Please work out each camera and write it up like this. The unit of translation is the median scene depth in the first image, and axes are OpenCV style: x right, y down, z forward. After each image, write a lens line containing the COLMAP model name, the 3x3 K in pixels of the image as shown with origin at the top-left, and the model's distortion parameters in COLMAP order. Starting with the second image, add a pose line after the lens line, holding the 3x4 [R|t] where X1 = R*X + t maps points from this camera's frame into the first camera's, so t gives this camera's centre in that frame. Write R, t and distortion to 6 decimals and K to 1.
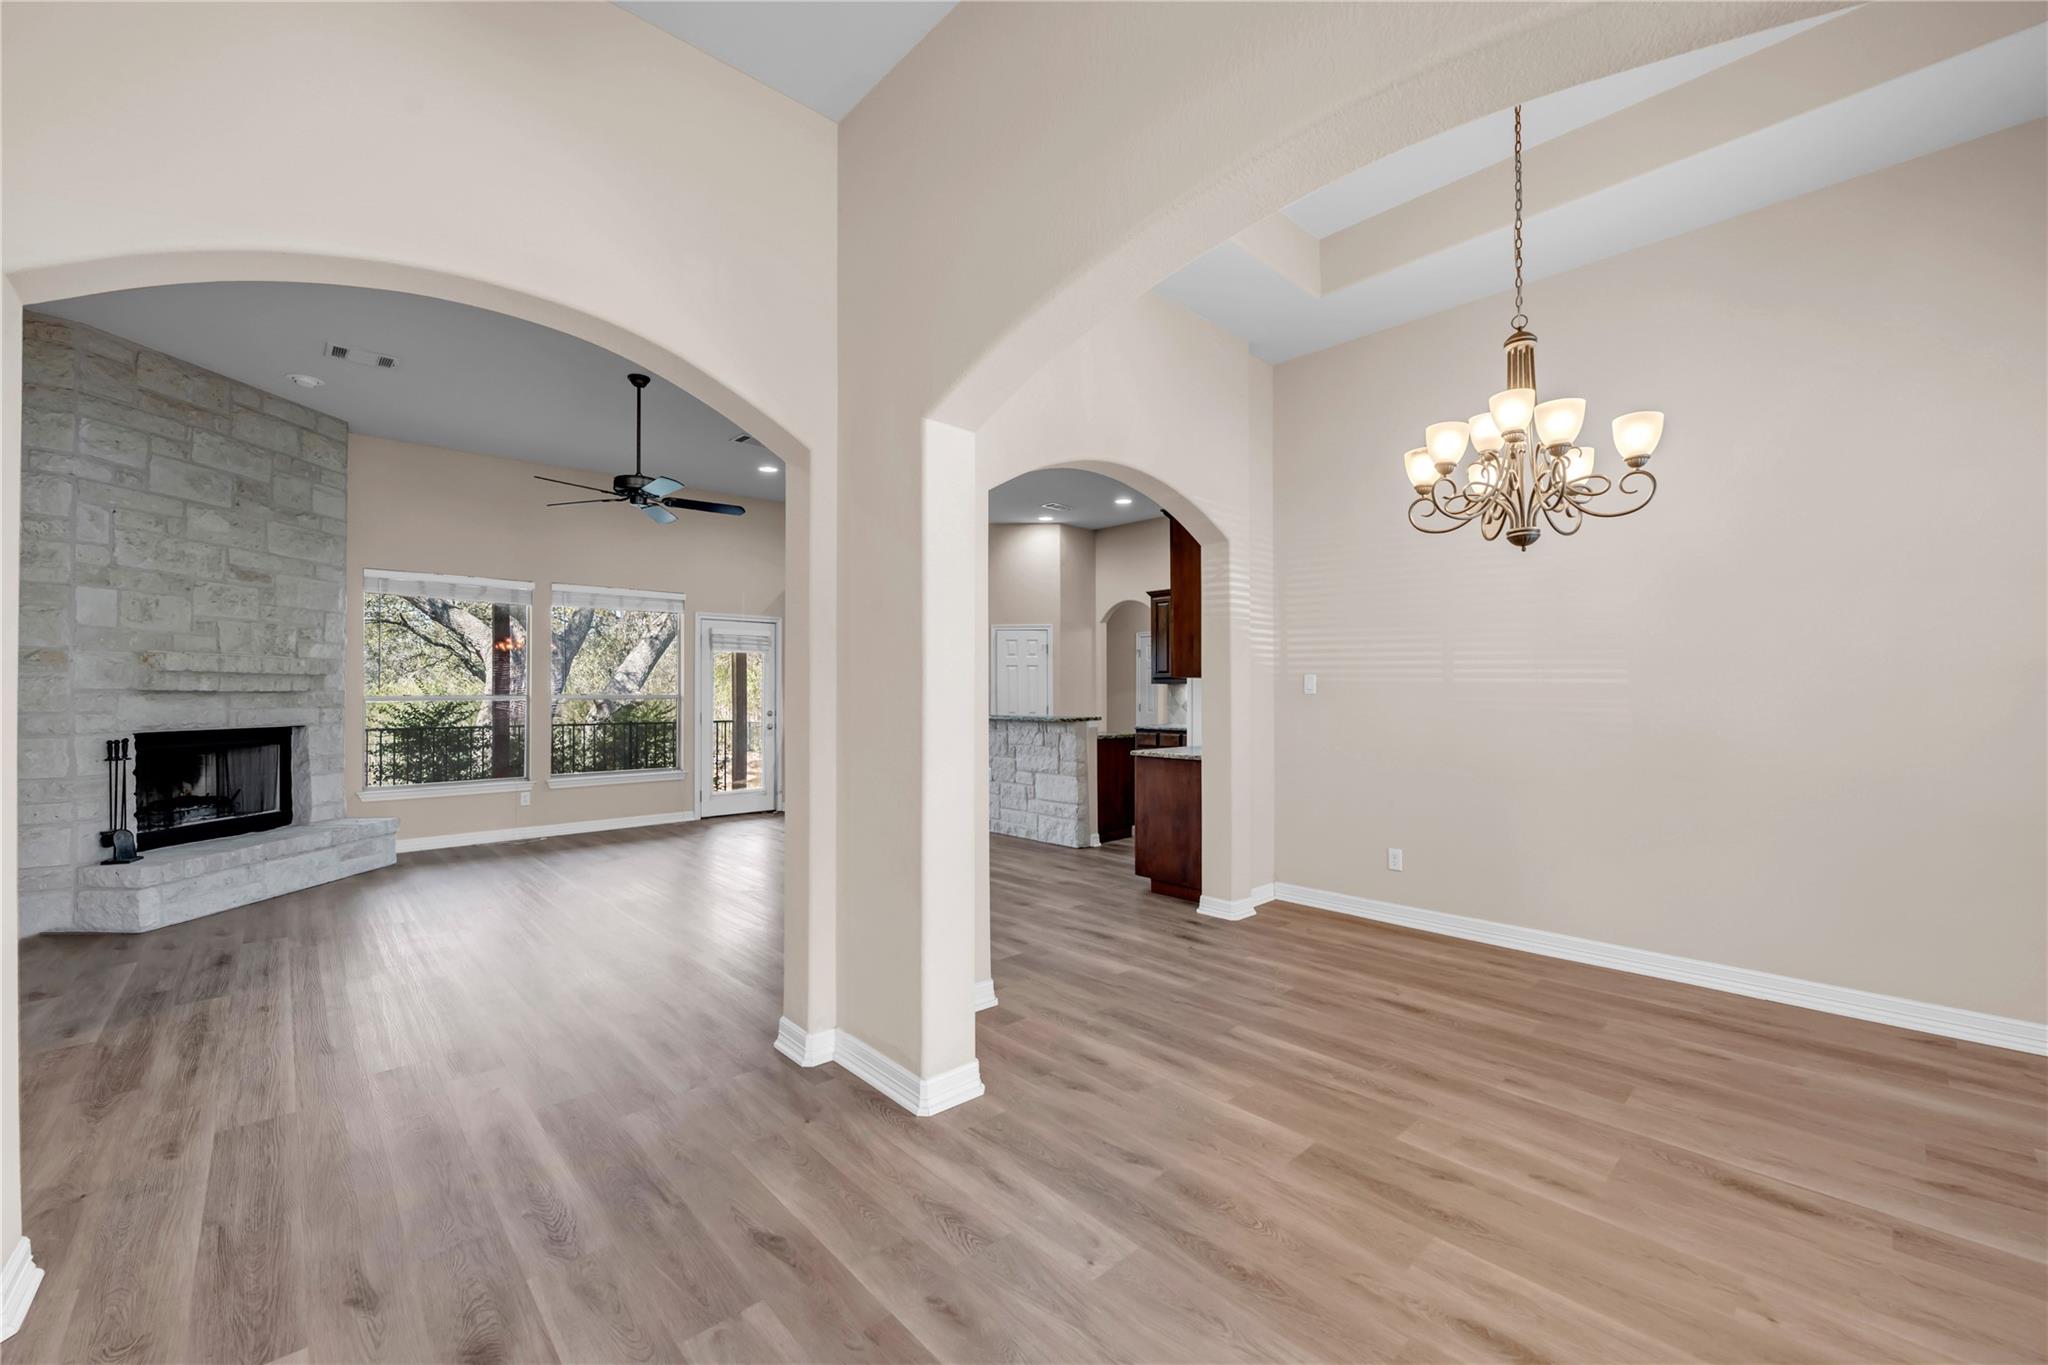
lens RADIAL K [[812.6, 0, 1023.5], [0, 812.6, 684.7], [0, 0, 1]] dist [-0.007722, 0.001054]
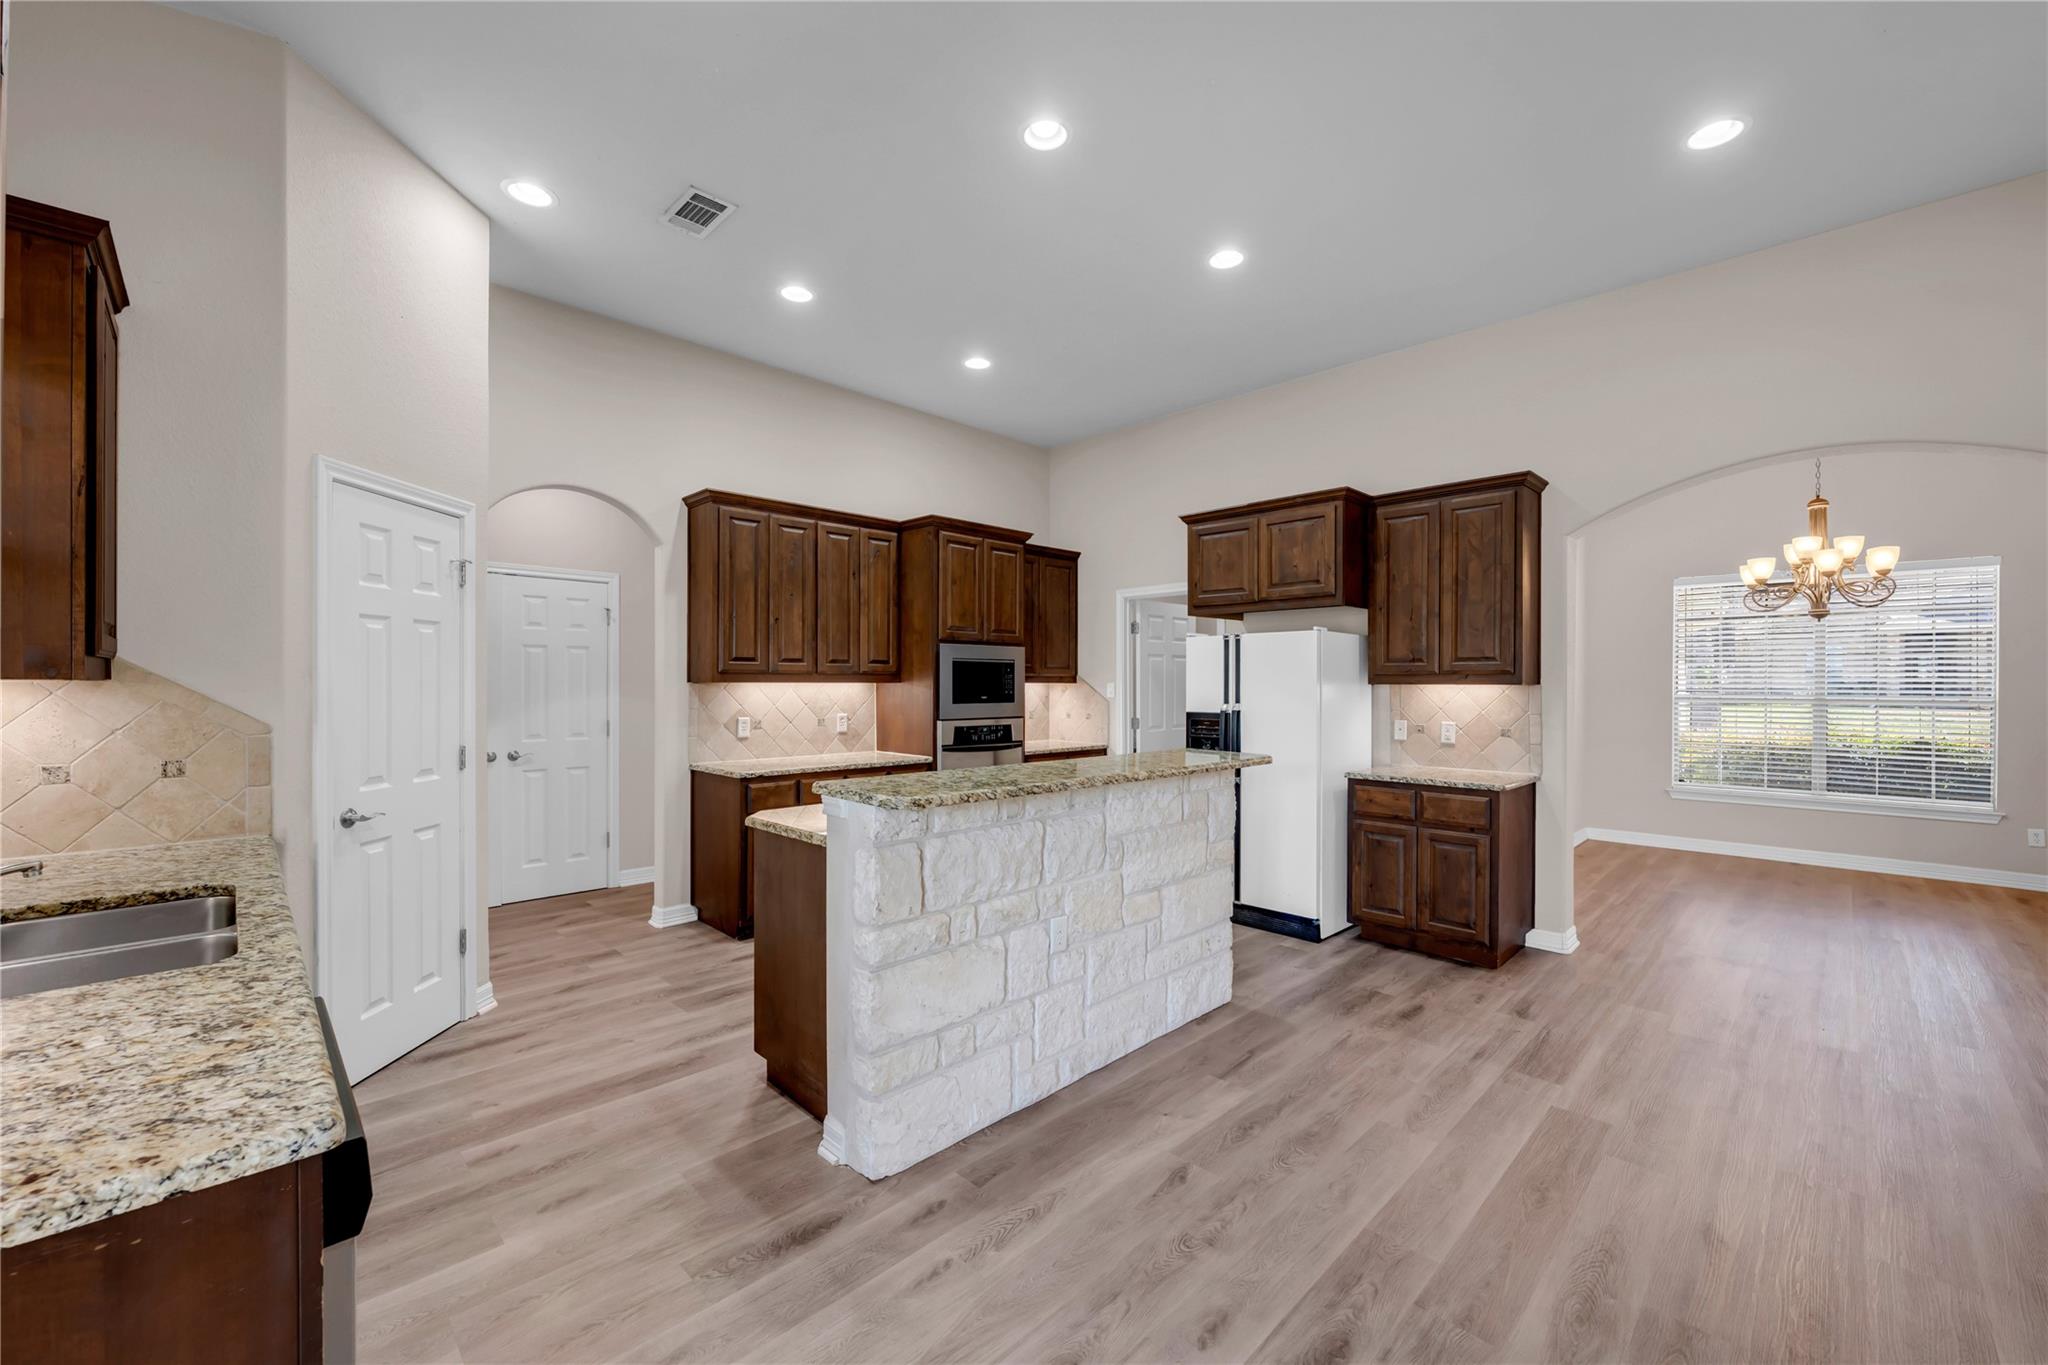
lens RADIAL K [[812.6, 0, 1023.1], [0, 812.6, 684.5], [0, 0, 1]] dist [-0.007722, 0.001054]
pose [[-0.031342, -0.001019, 0.999508, -0.659386], [-0.011739, 0.999931, 0.000651, -0.004054], [-0.999440, -0.011713, -0.031351, 1.669606]]
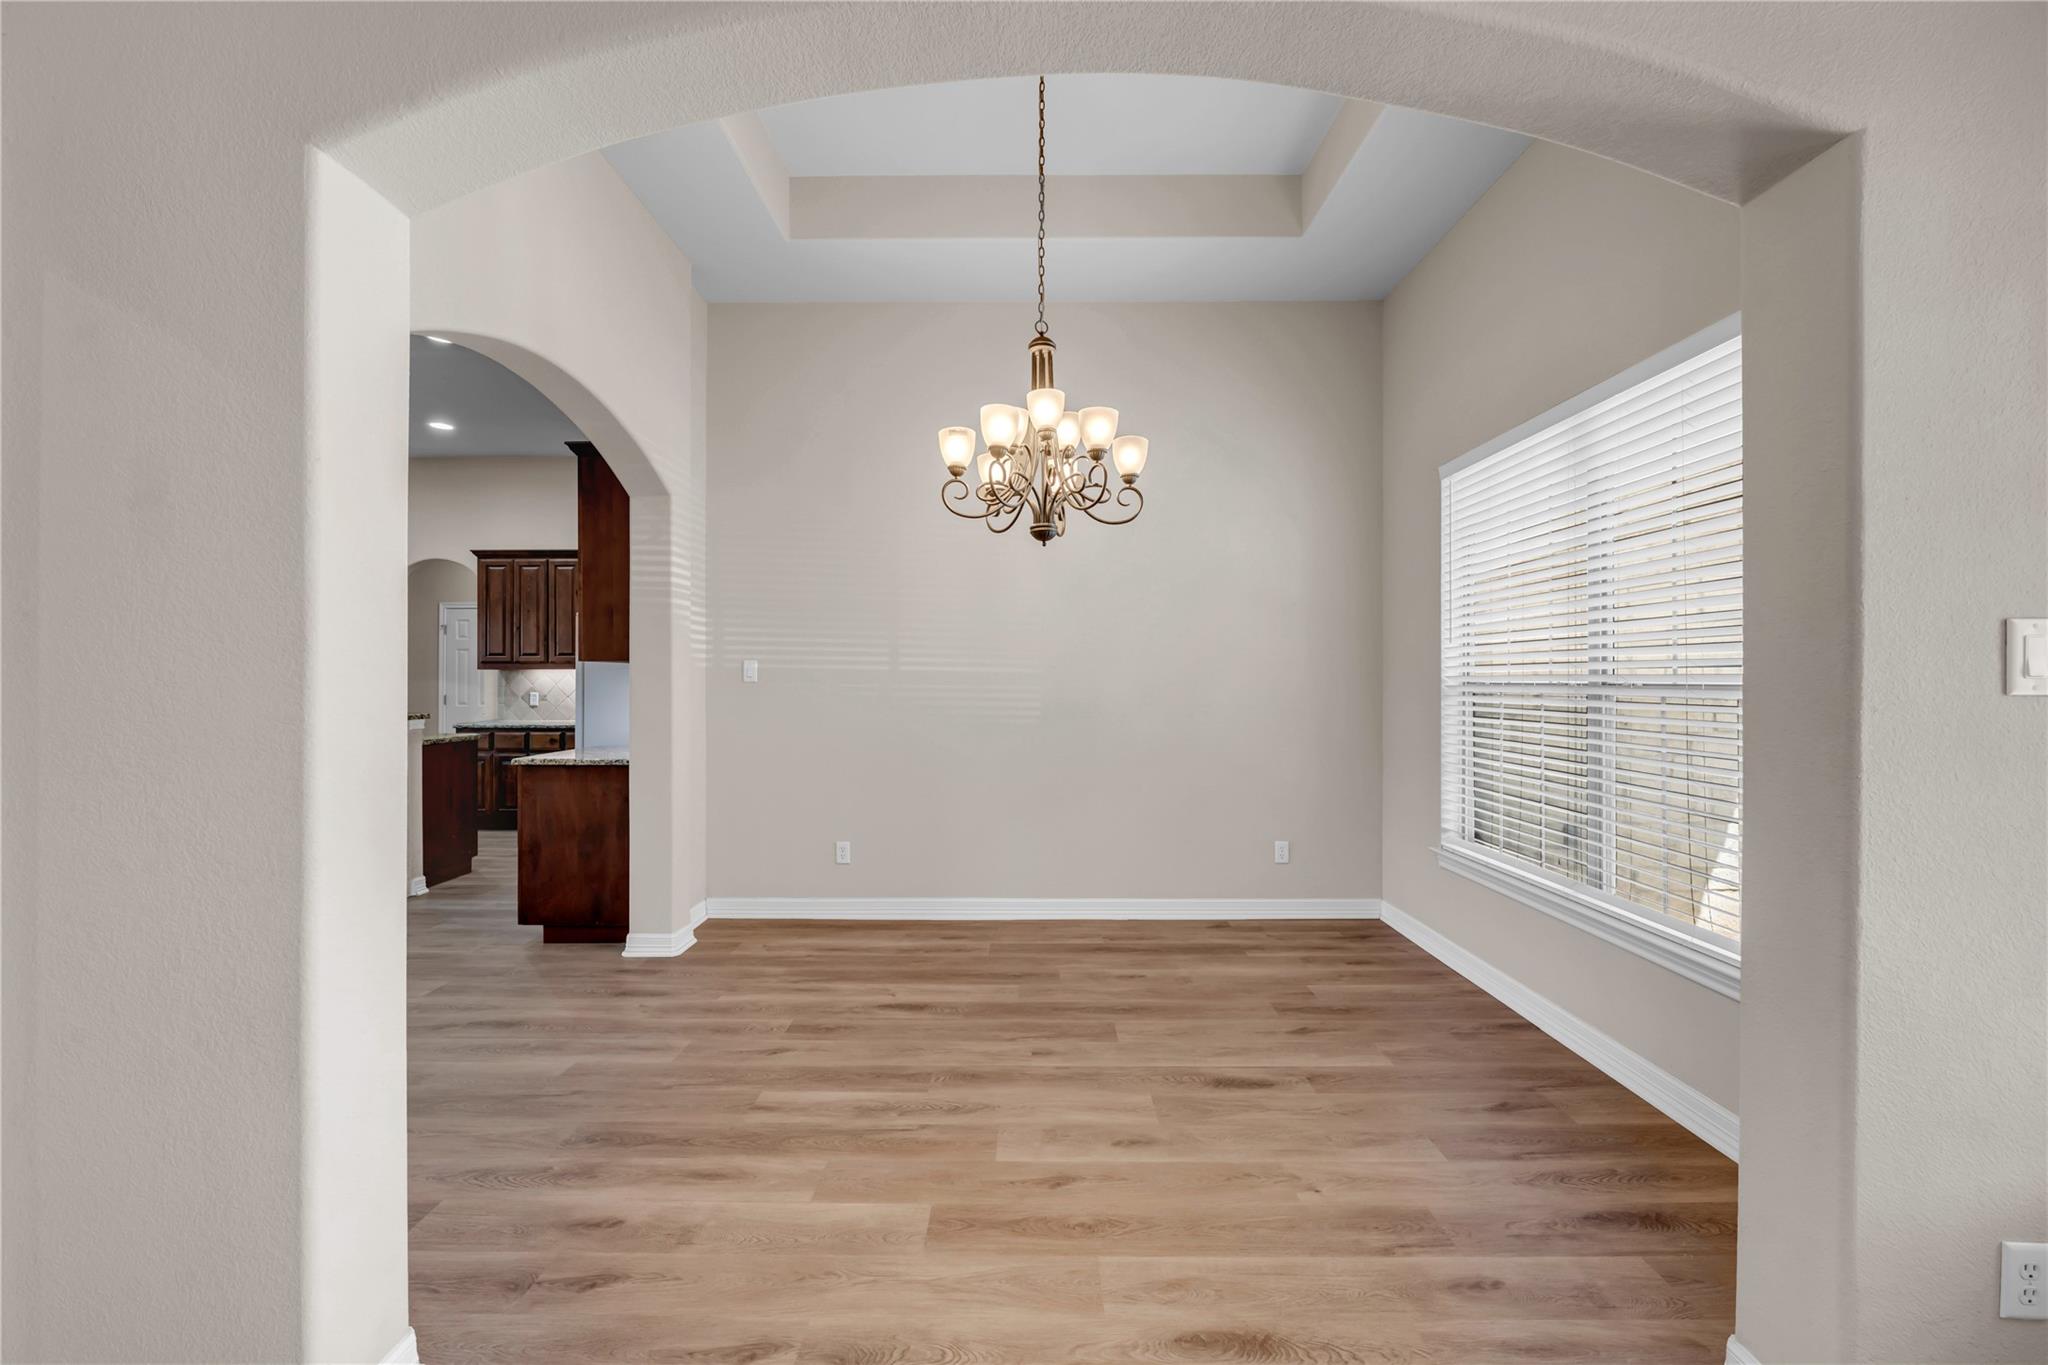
lens RADIAL K [[812.6, 0, 1023.9], [0, 812.6, 678.3], [0, 0, 1]] dist [-0.007722, 0.001054]
pose [[0.684285, 0.000842, 0.729214, -0.101010], [-0.006652, 0.999965, 0.005088, 0.000873], [-0.729184, -0.008332, 0.684267, 0.176363]]
